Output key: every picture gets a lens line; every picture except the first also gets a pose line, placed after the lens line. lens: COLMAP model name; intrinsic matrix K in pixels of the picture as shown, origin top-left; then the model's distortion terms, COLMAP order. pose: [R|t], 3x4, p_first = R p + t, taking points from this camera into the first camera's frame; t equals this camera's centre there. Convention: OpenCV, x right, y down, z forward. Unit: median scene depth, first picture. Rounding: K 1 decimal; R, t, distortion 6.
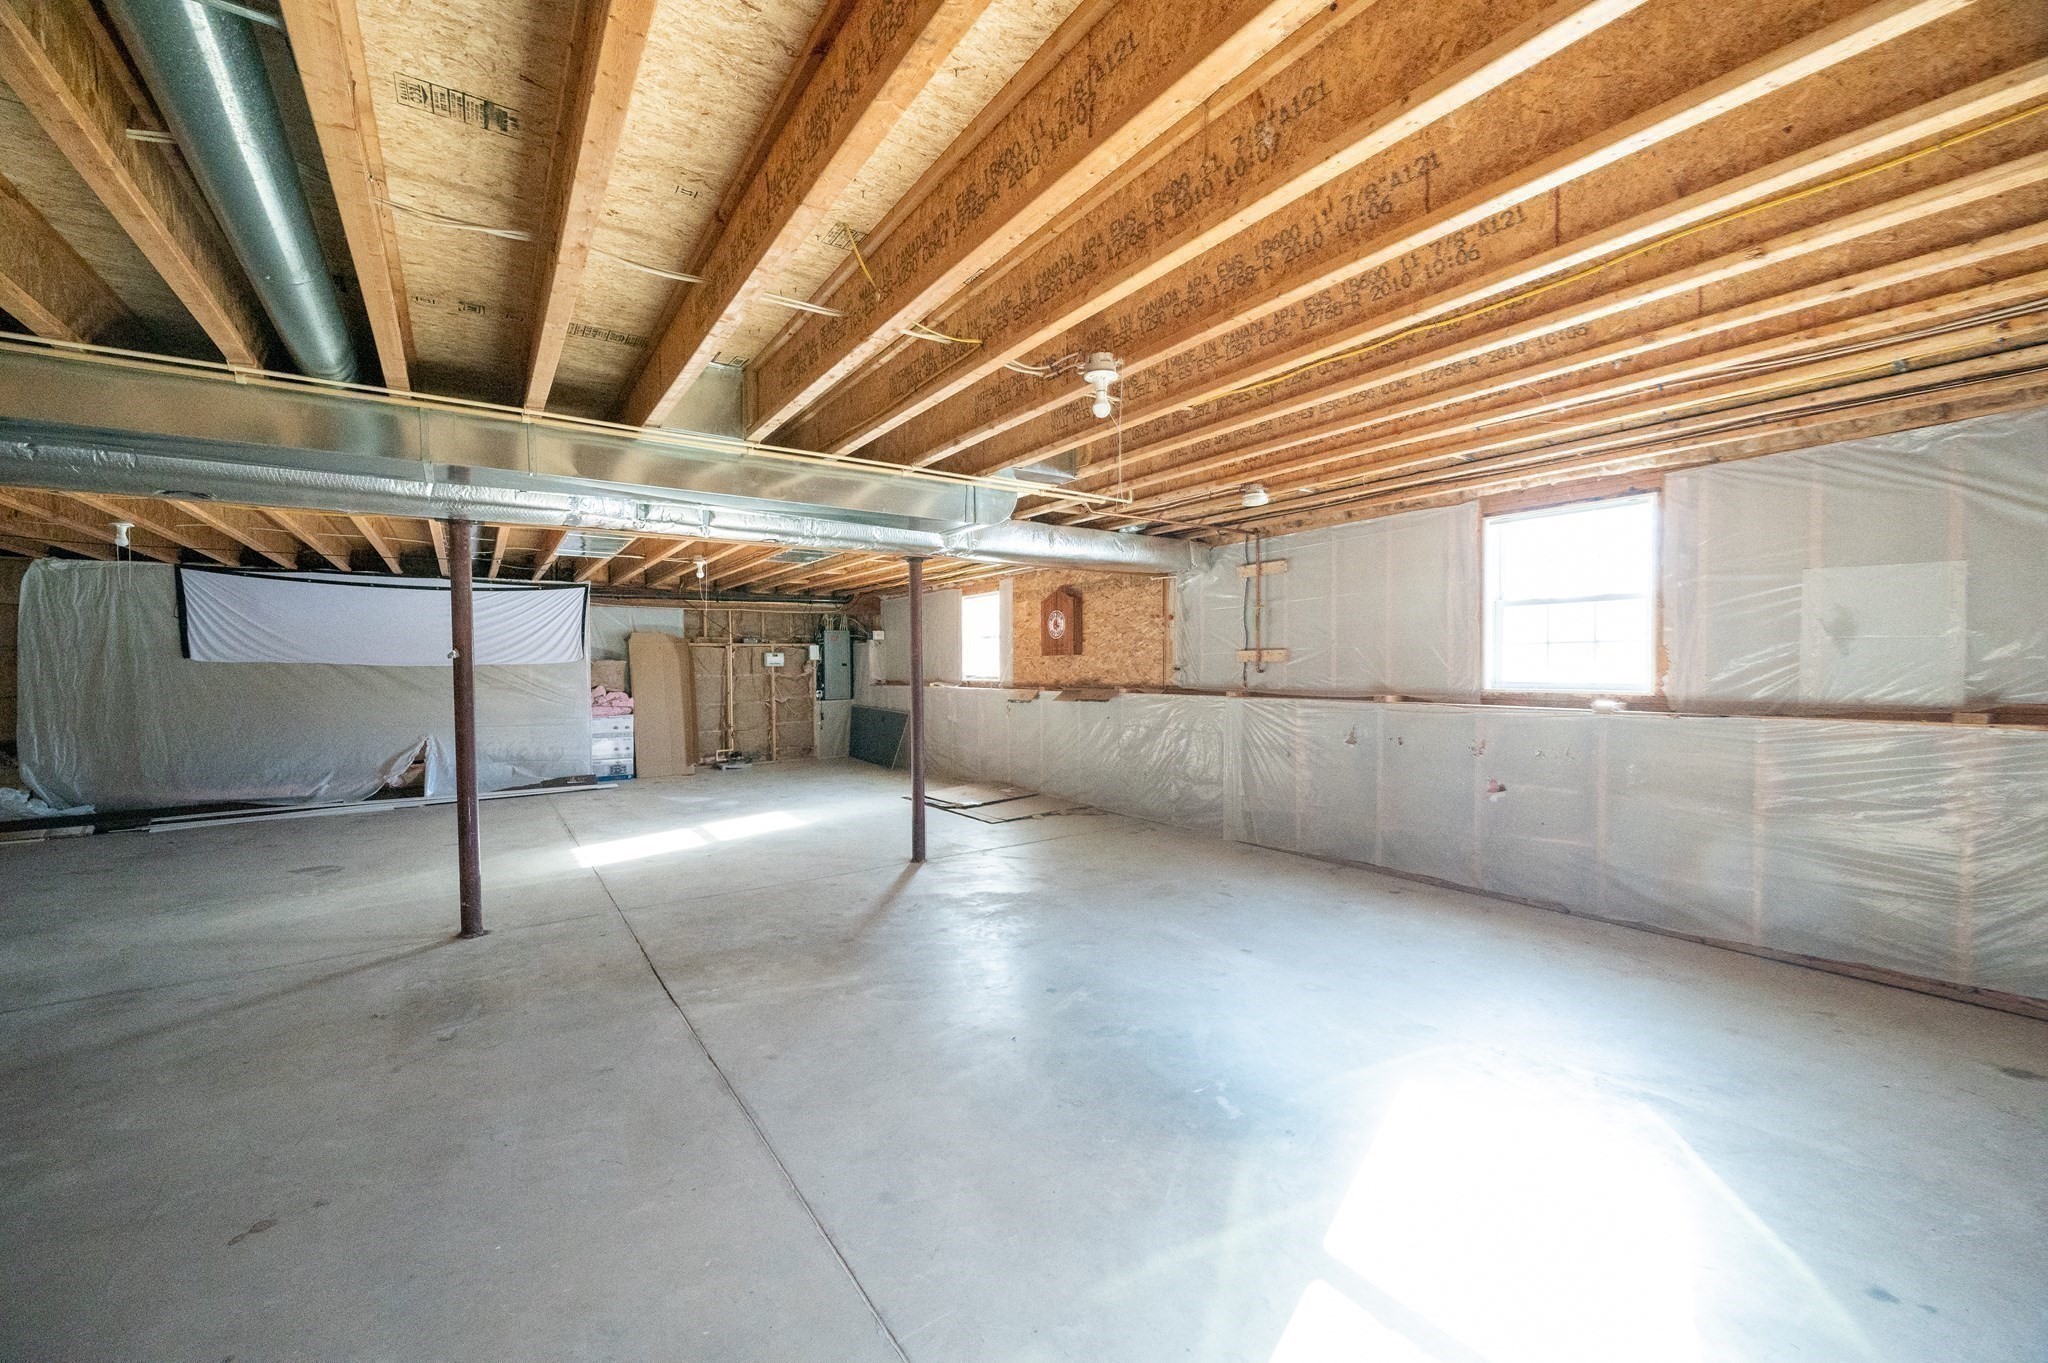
lens RADIAL K [[805.0, 0, 1023.1], [0, 805.0, 676.4], [0, 0, 1]] dist [-0.001228, -0.000532]
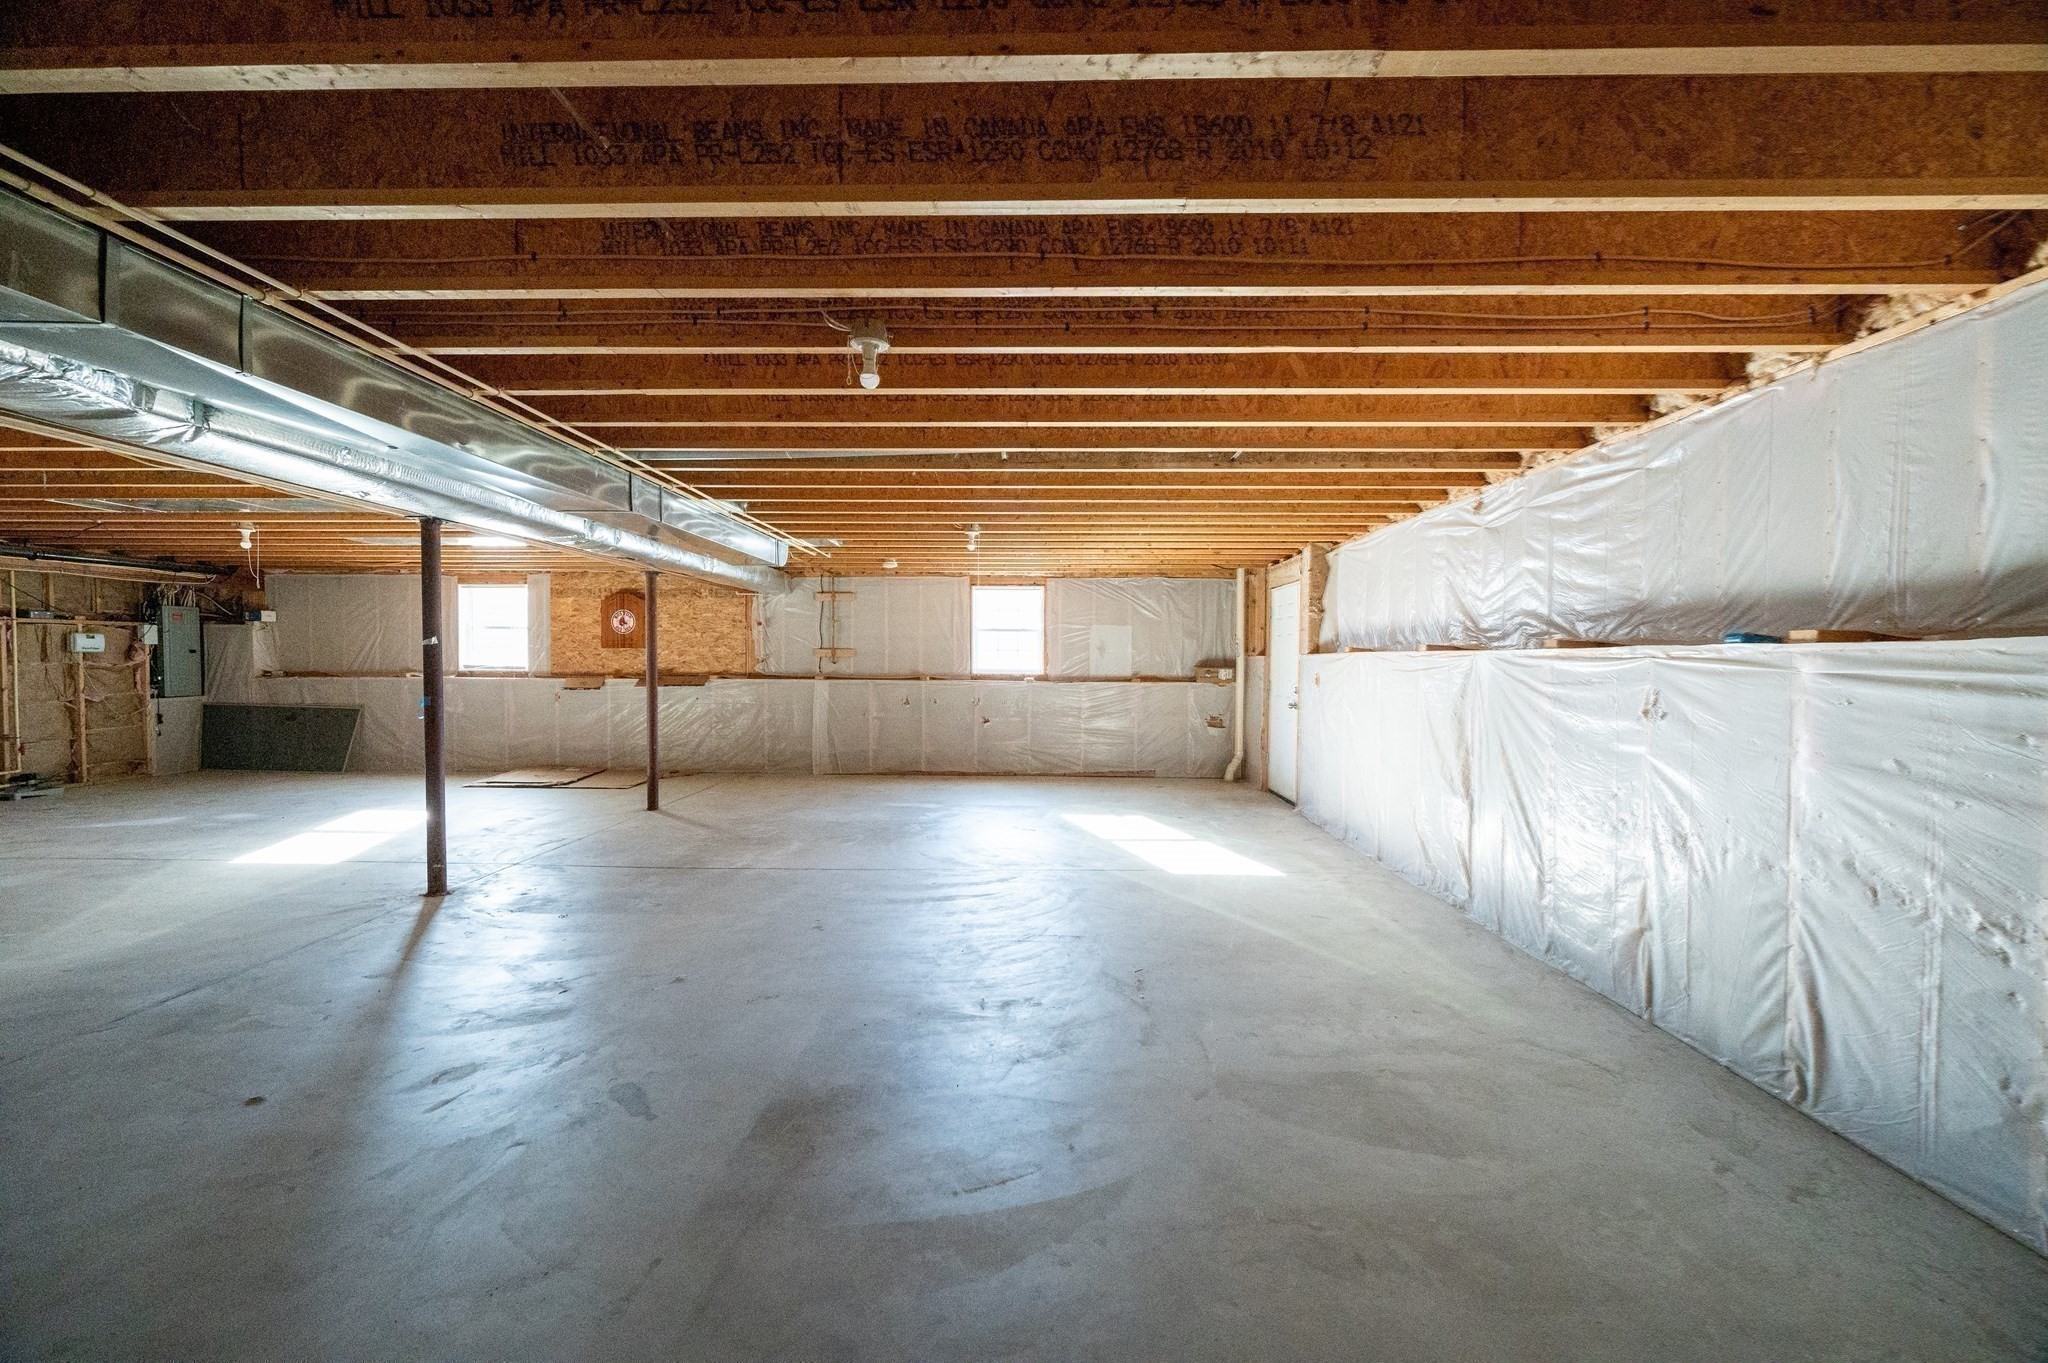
lens RADIAL K [[805.0, 0, 1024.6], [0, 805.0, 675.7], [0, 0, 1]] dist [-0.001228, -0.000532]
pose [[0.580618, -0.009449, 0.814122, -0.573804], [-0.000040, 0.999932, 0.011635, -0.000046], [-0.814176, -0.006788, 0.580578, -0.150570]]
